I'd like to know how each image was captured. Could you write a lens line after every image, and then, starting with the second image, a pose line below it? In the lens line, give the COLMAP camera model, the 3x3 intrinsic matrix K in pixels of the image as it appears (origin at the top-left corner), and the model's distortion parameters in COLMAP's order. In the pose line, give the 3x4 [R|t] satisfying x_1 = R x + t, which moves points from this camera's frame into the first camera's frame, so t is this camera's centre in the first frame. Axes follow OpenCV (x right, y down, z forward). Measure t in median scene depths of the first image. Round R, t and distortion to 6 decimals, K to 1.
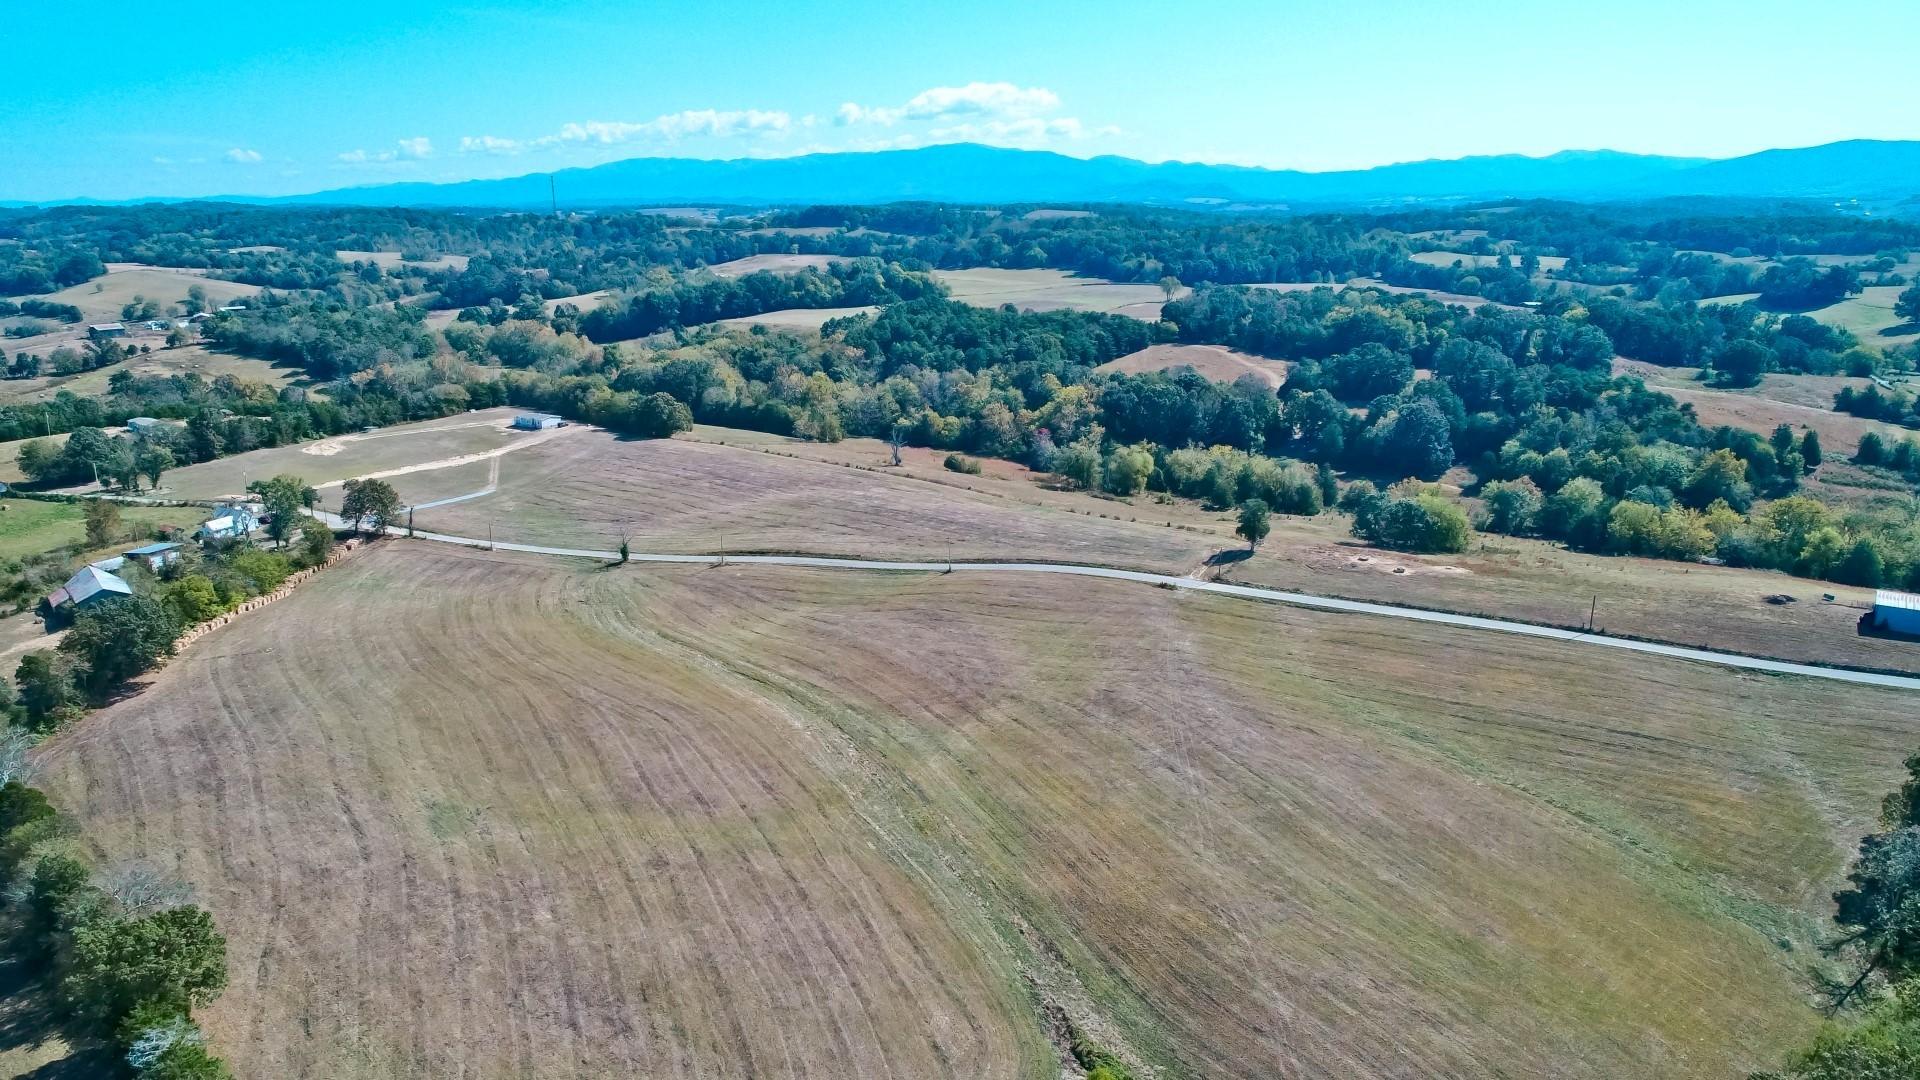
lens RADIAL K [[1284.4, 0, 953.5], [0, 1284.4, 544.7], [0, 0, 1]] dist [-0.001345, -0.003383]
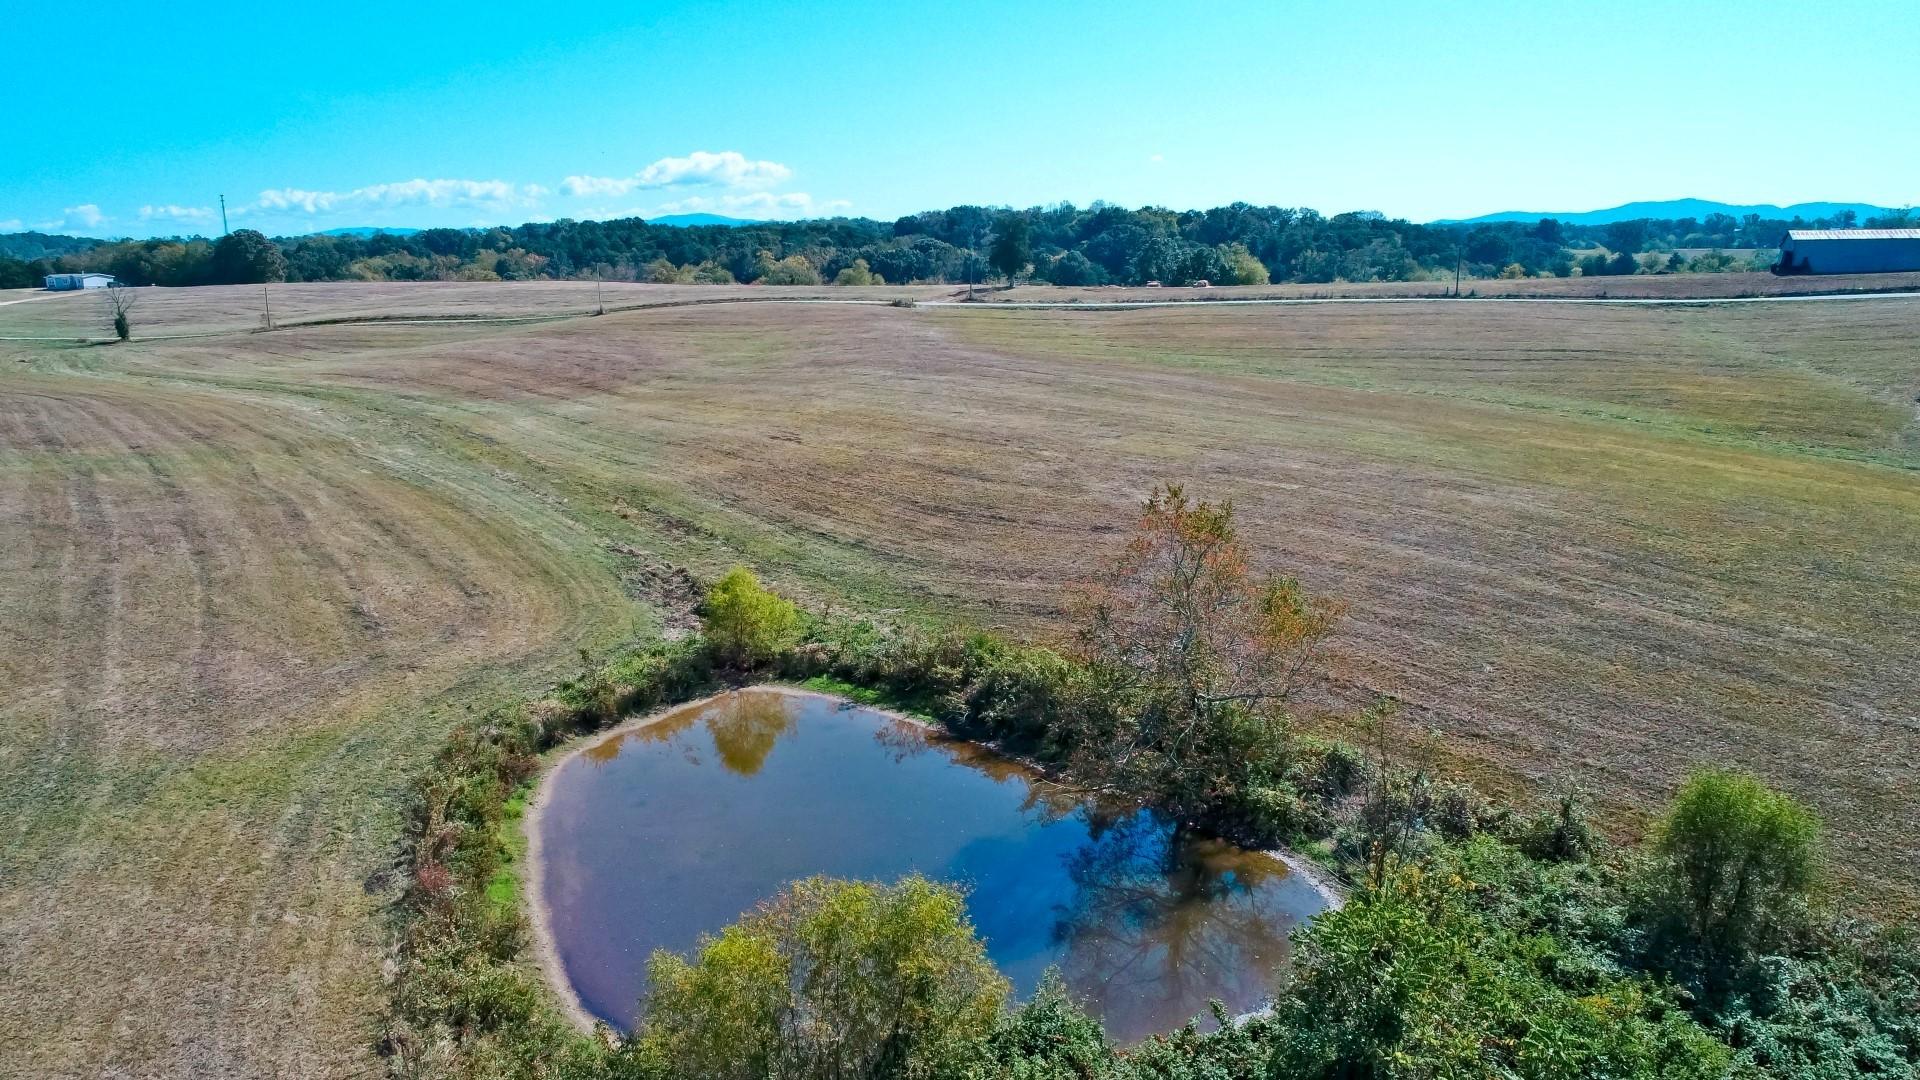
lens RADIAL K [[1284.4, 0, 953.5], [0, 1284.4, 544.7], [0, 0, 1]] dist [-0.001345, -0.003383]
pose [[0.980623, -0.044151, 0.190866, 0.051885], [0.054896, 0.997169, -0.051381, 0.215223], [-0.188057, 0.060863, 0.980270, 0.299348]]
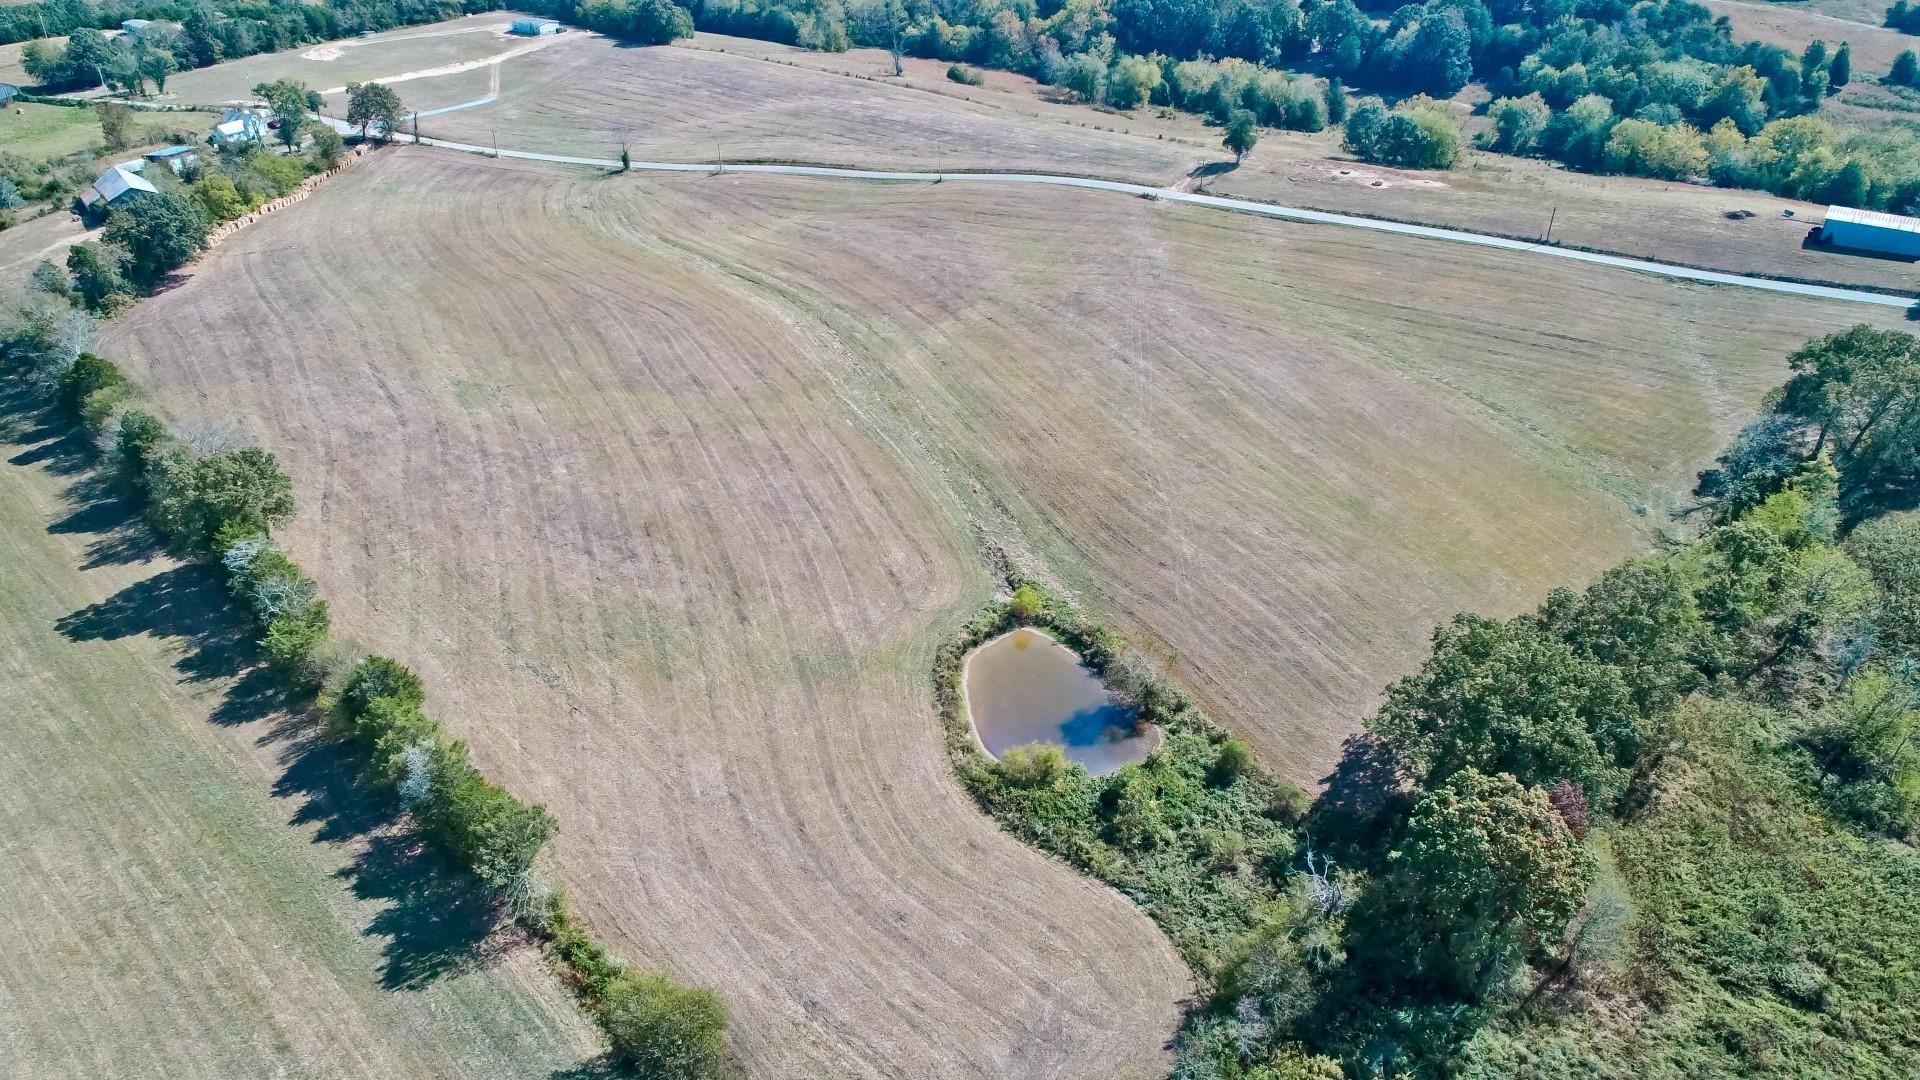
lens RADIAL K [[1284.4, 0, 953.5], [0, 1284.4, 544.7], [0, 0, 1]] dist [-0.001345, -0.003383]
pose [[0.999678, 0.016048, -0.019634, 0.035760], [-0.010019, 0.961234, 0.275552, 0.019022], [0.023295, -0.275267, 0.961086, -0.073987]]
